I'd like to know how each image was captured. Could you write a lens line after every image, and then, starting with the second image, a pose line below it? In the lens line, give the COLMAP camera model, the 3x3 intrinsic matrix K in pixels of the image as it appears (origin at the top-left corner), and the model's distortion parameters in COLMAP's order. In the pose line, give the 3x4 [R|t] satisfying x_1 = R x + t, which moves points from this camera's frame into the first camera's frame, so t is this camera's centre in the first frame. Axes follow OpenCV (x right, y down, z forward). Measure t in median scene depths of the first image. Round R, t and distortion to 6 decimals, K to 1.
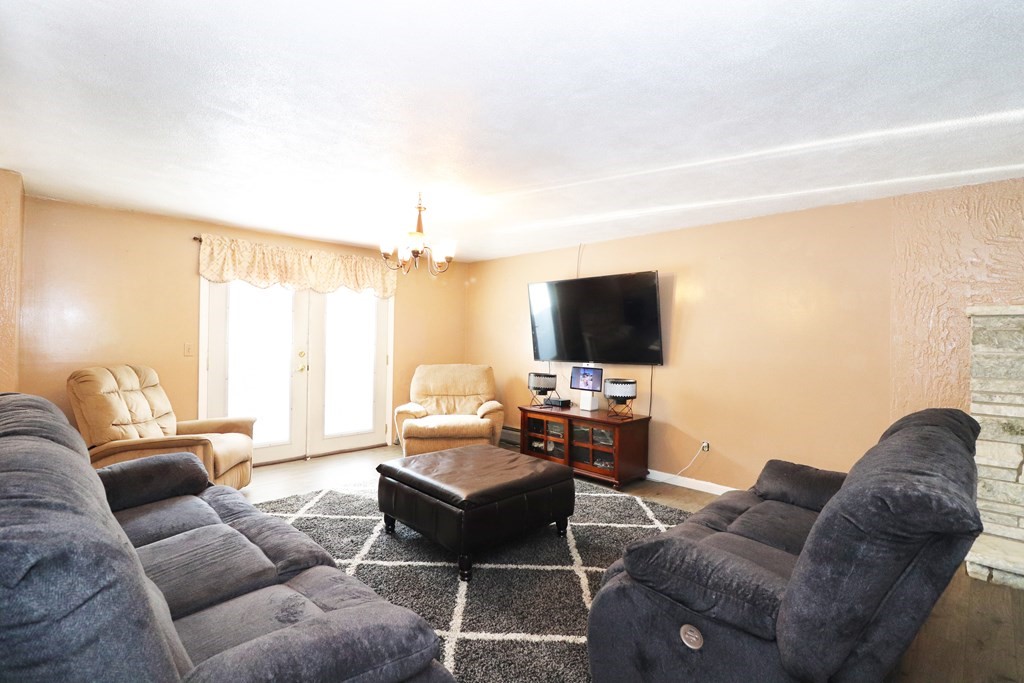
lens RADIAL K [[465.1, 0, 512.0], [0, 465.1, 341.5], [0, 0, 1]] dist [-0.003402, -0.012743]
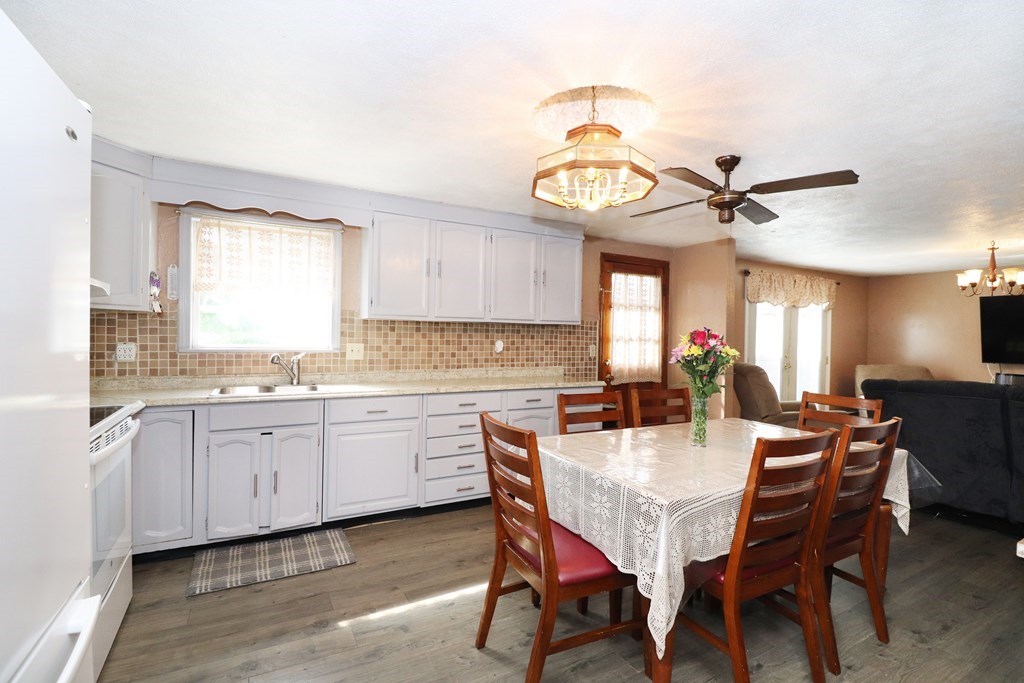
lens RADIAL K [[465.1, 0, 512.0], [0, 465.1, 341.5], [0, 0, 1]] dist [-0.003402, -0.012743]
pose [[0.963388, 0.005548, -0.268052, -0.960364], [-0.004067, 0.999973, 0.006080, -0.018129], [0.268079, -0.004767, 0.963385, -0.505371]]
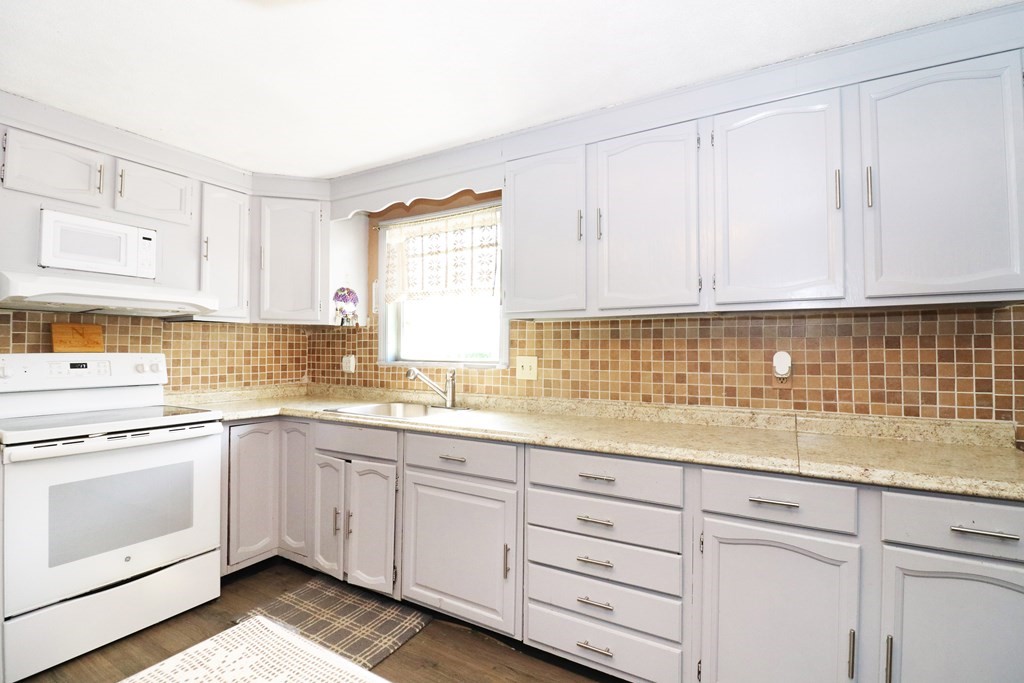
lens RADIAL K [[465.1, 0, 512.0], [0, 465.1, 341.5], [0, 0, 1]] dist [-0.003402, -0.012743]
pose [[0.279020, -0.033320, -0.959707, -0.887191], [-0.004646, 0.999339, -0.036047, -0.005897], [0.960274, 0.014516, 0.278681, 0.054188]]
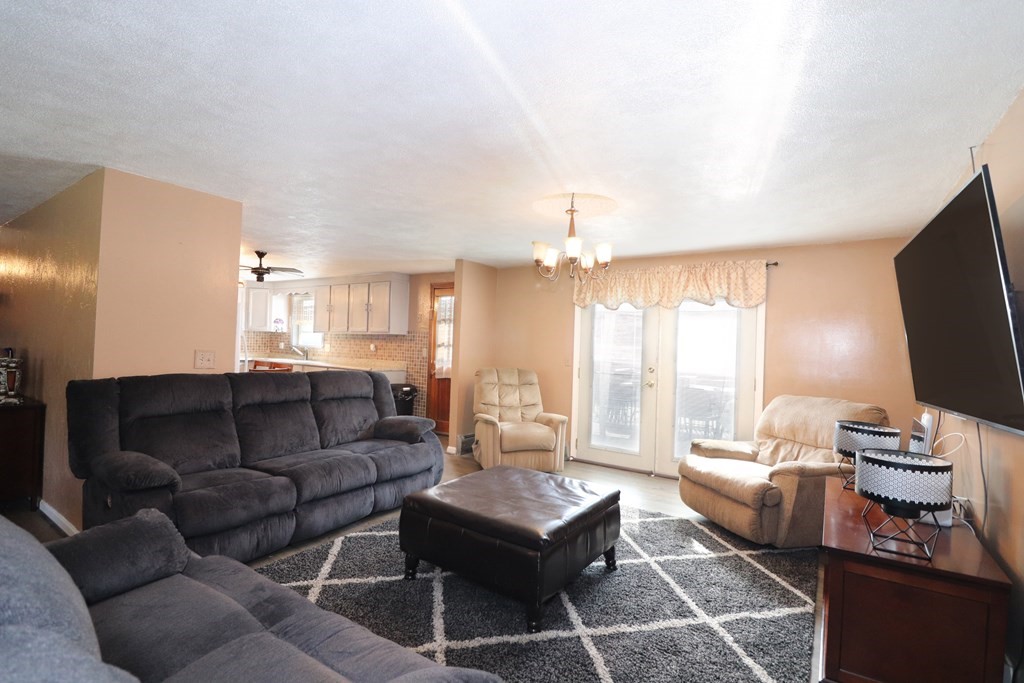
lens RADIAL K [[465.1, 0, 512.0], [0, 465.1, 341.5], [0, 0, 1]] dist [-0.003402, -0.012743]
pose [[0.216805, -0.019121, -0.976028, 0.561548], [-0.038143, 0.998879, -0.028042, 0.005447], [0.975469, 0.043308, 0.215833, 0.569080]]
